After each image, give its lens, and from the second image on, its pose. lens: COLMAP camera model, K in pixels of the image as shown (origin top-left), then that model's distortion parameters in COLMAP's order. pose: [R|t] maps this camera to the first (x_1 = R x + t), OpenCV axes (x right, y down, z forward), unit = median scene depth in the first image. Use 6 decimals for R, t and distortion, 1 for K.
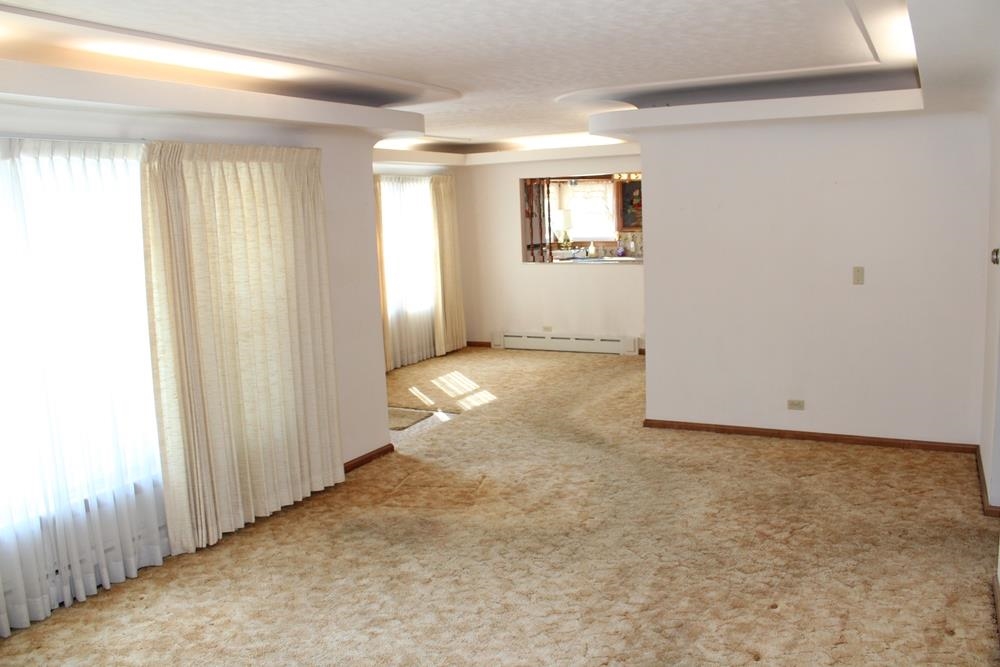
lens RADIAL K [[838.3, 0, 500.0], [0, 838.3, 333.5], [0, 0, 1]] dist [-0.162501, 0.153698]
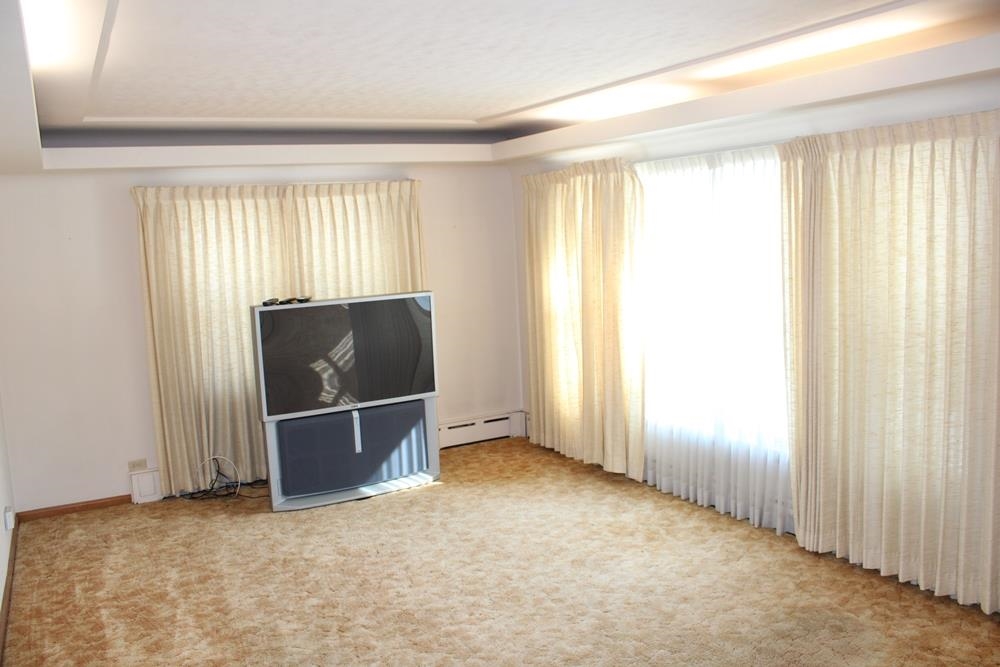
lens RADIAL K [[838.3, 0, 500.0], [0, 838.3, 333.5], [0, 0, 1]] dist [-0.162501, 0.153698]
pose [[-0.528885, 0.160070, -0.833461, 0.574983], [-0.072821, 0.969872, 0.232478, -0.180053], [0.845563, 0.183648, -0.501294, 1.069111]]
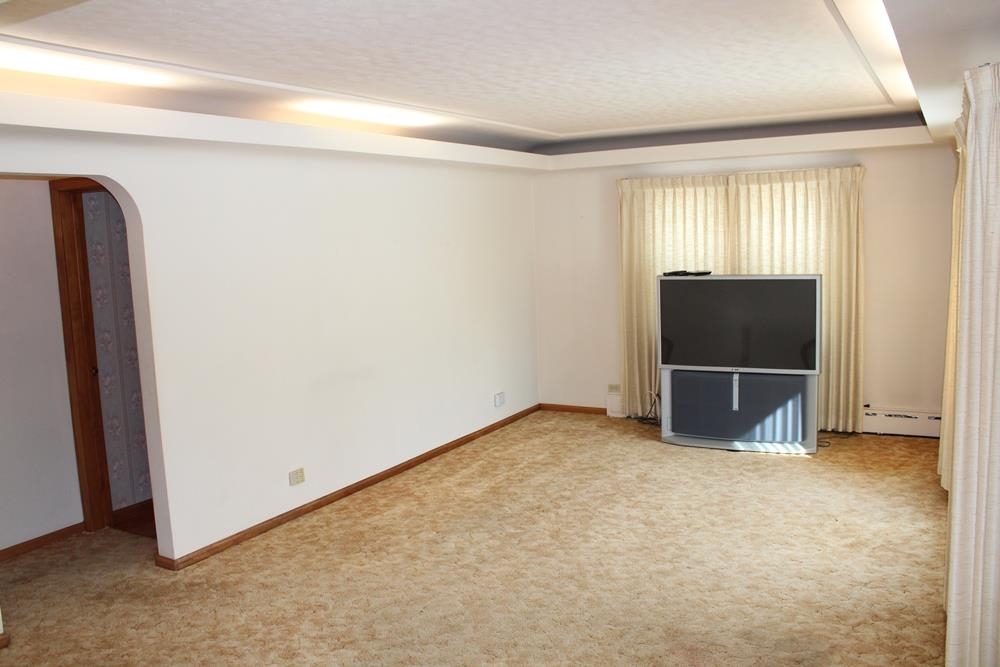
lens RADIAL K [[838.3, 0, 500.0], [0, 838.3, 333.5], [0, 0, 1]] dist [-0.162501, 0.153698]
pose [[-0.997323, 0.070738, 0.018499, 0.057905], [0.073086, 0.957155, 0.280202, -0.253899], [0.002115, 0.280804, -0.959763, 1.609409]]
